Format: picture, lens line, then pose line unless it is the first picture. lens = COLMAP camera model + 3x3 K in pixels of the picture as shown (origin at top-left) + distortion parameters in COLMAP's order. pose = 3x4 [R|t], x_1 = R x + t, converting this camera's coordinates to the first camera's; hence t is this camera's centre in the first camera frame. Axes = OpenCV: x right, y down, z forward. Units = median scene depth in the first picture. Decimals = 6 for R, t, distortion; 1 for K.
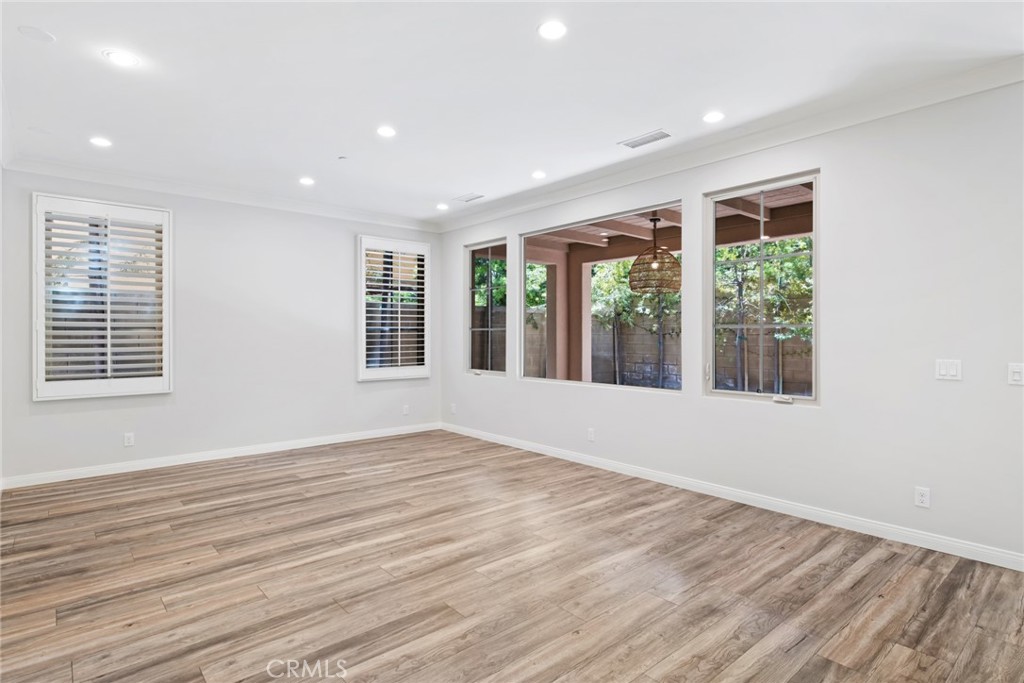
lens RADIAL K [[521.3, 0, 509.3], [0, 521.3, 340.4], [0, 0, 1]] dist [0.007182, -0.004477]
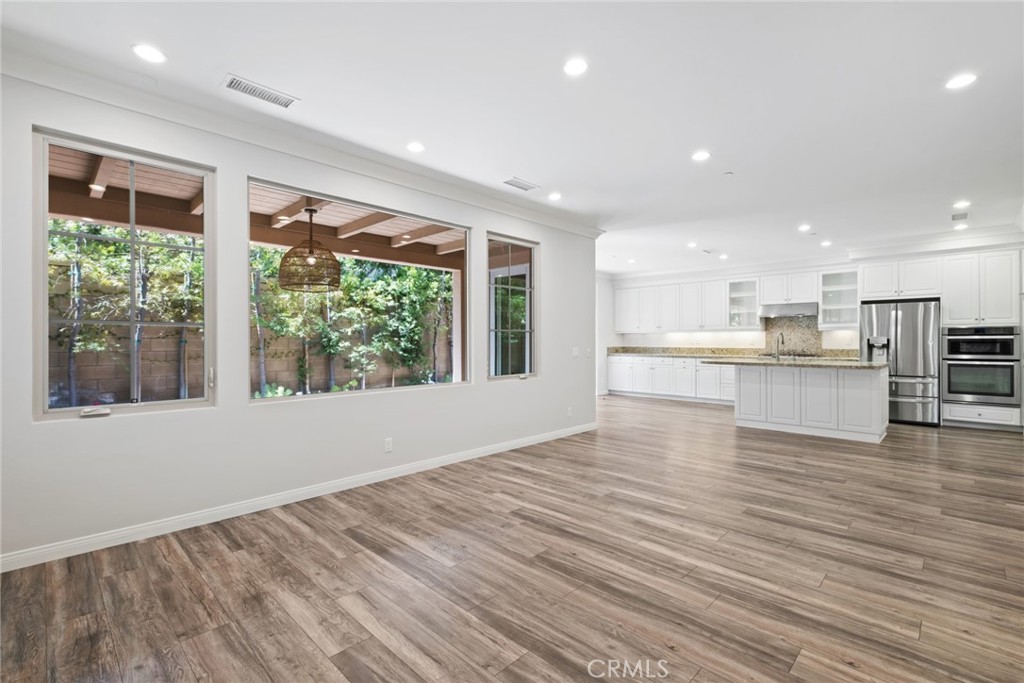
lens RADIAL K [[444.2, 0, 522.4], [0, 444.2, 342.9], [0, 0, 1]] dist [0.001635, -0.001608]
pose [[-0.070156, -0.007038, 0.997511, -0.956468], [0.012313, 0.999893, 0.007921, -0.007166], [-0.997460, 0.012838, -0.070062, 1.204925]]
